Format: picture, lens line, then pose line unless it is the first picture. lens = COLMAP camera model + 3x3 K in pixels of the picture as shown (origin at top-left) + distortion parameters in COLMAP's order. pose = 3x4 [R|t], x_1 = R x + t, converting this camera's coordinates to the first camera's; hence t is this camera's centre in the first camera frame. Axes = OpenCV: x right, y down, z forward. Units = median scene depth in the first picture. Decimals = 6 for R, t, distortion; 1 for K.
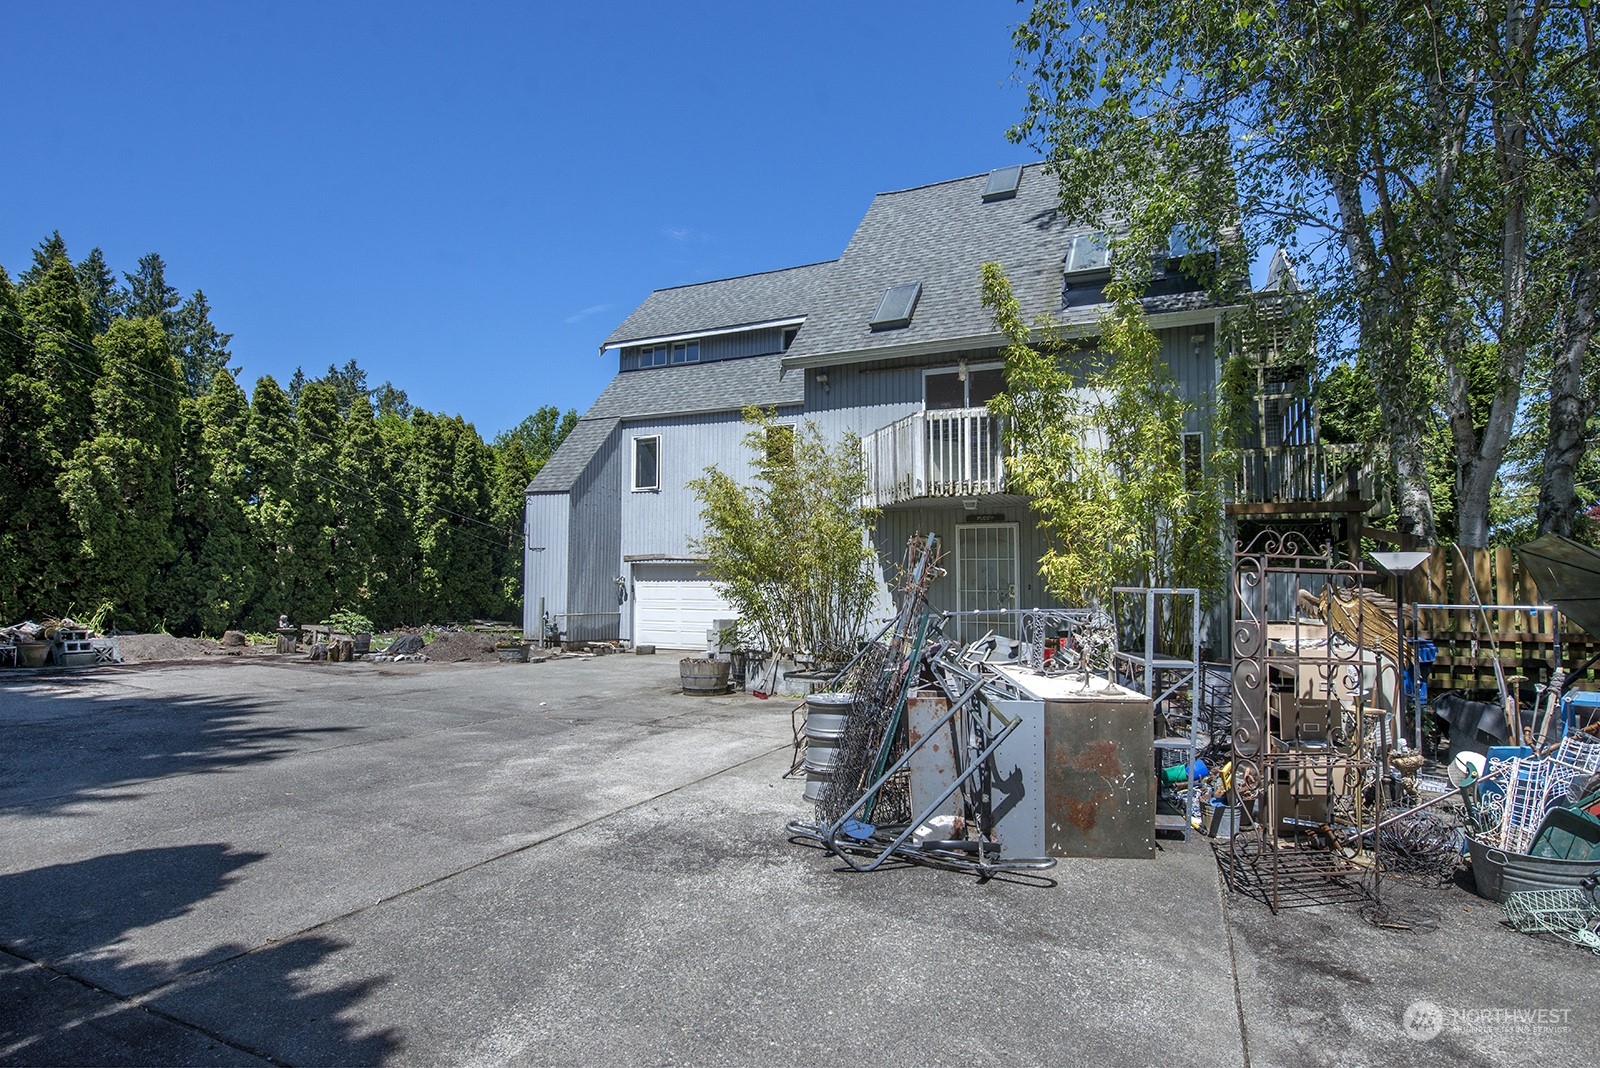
lens RADIAL K [[830.0, 0, 804.1], [0, 830.0, 550.6], [0, 0, 1]] dist [-0.005983, -0.001092]
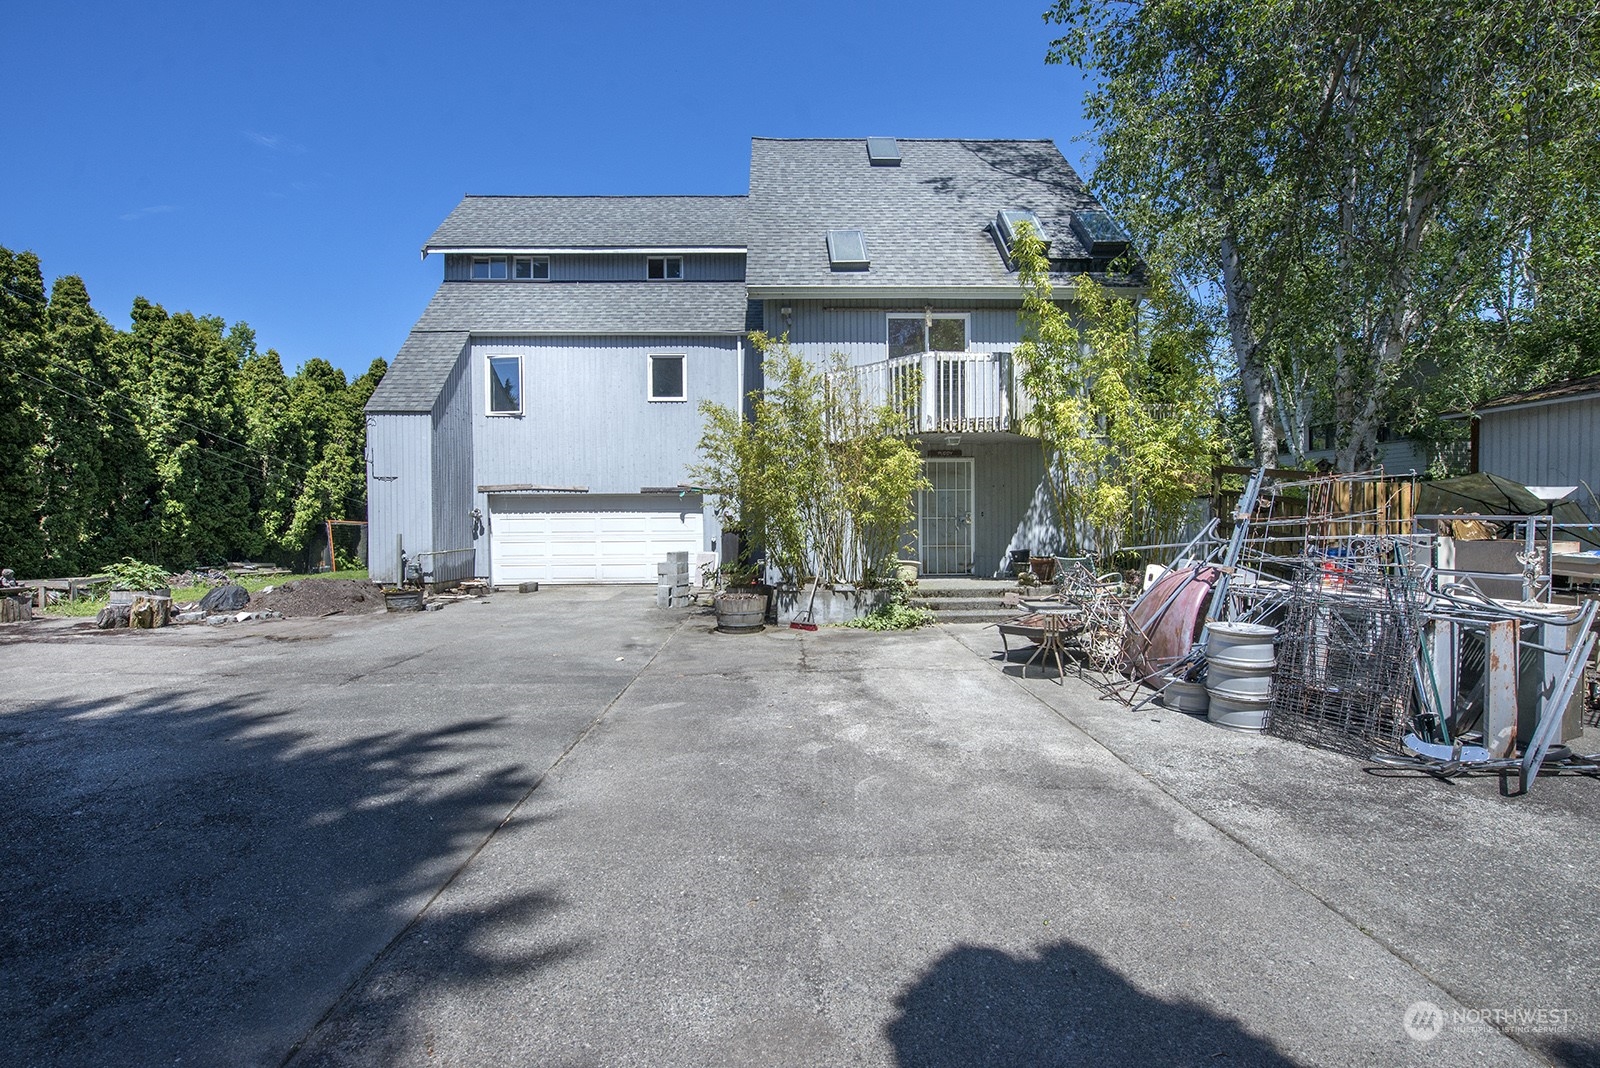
lens RADIAL K [[717.2, 0, 801.4], [0, 717.2, 525.4], [0, 0, 1]] dist [-0.015959, -0.000871]
pose [[0.897636, -0.022548, 0.440160, -0.266586], [-0.004480, 0.998172, 0.060270, 0.000602], [-0.440714, -0.056072, 0.895894, 0.148242]]
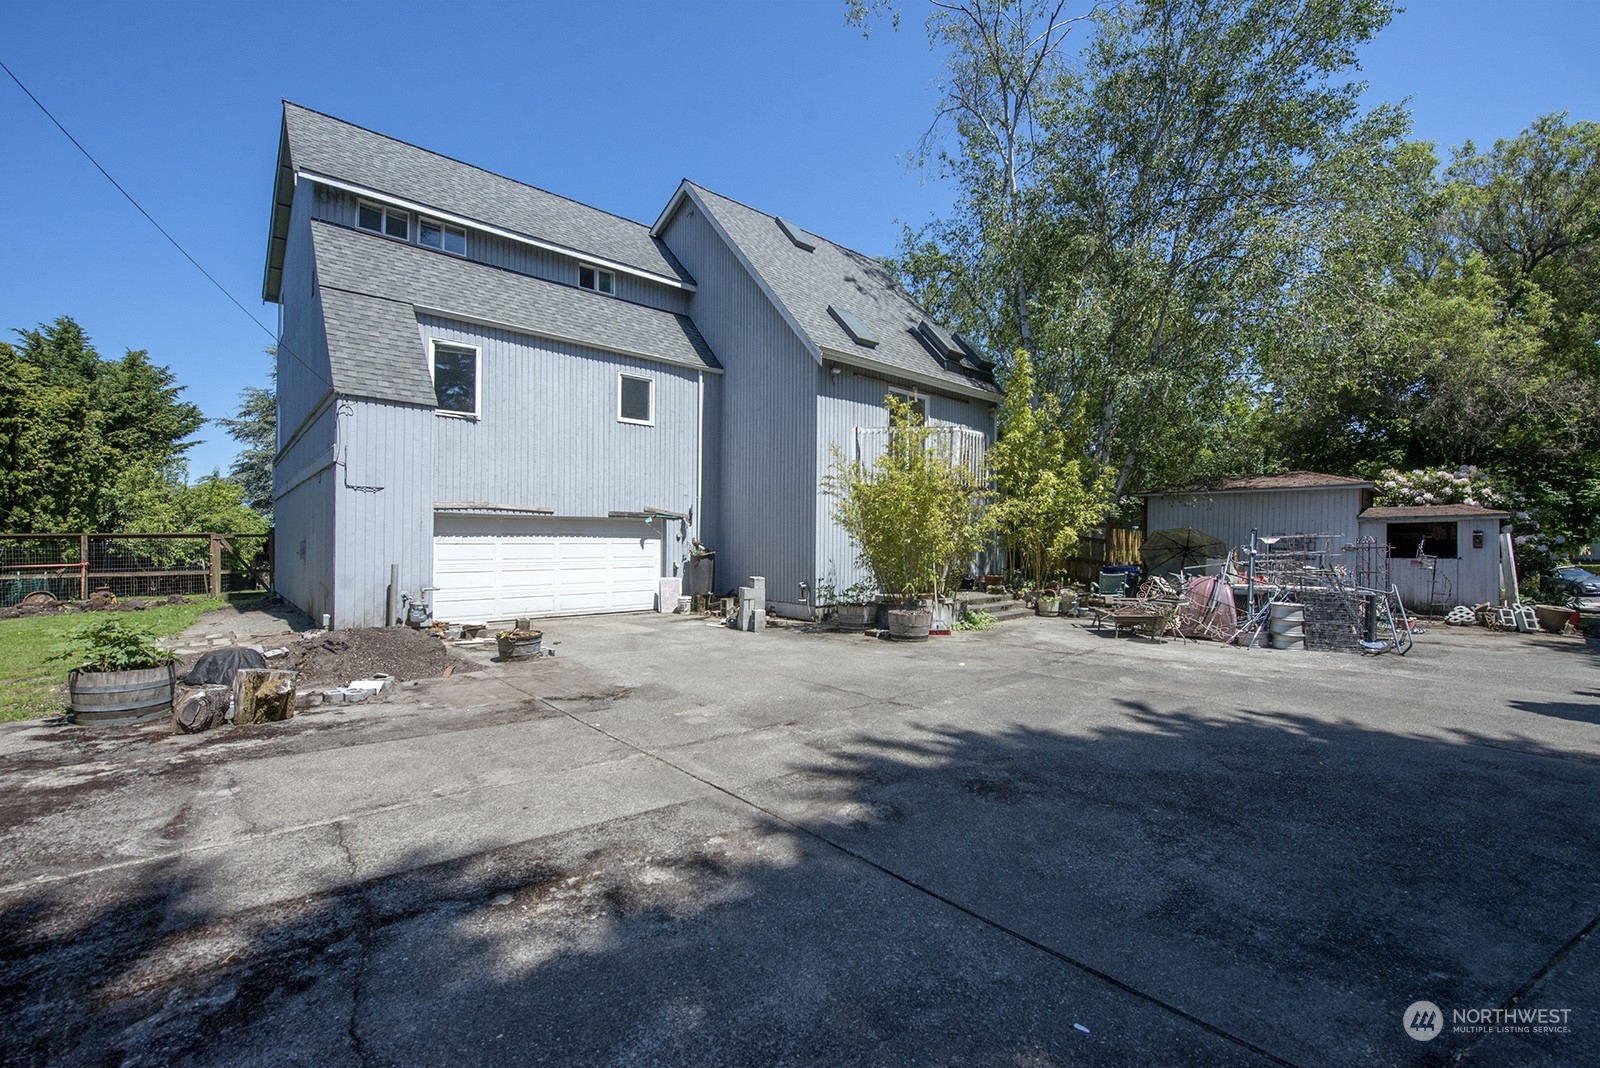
lens RADIAL K [[693.5, 0, 801.5], [0, 693.5, 536.2], [0, 0, 1]] dist [-0.004808, -0.000182]
pose [[0.369356, -0.007284, 0.929260, -0.709119], [-0.050274, 0.998348, 0.027808, 0.003355], [-0.927927, -0.056989, 0.368379, 0.508807]]
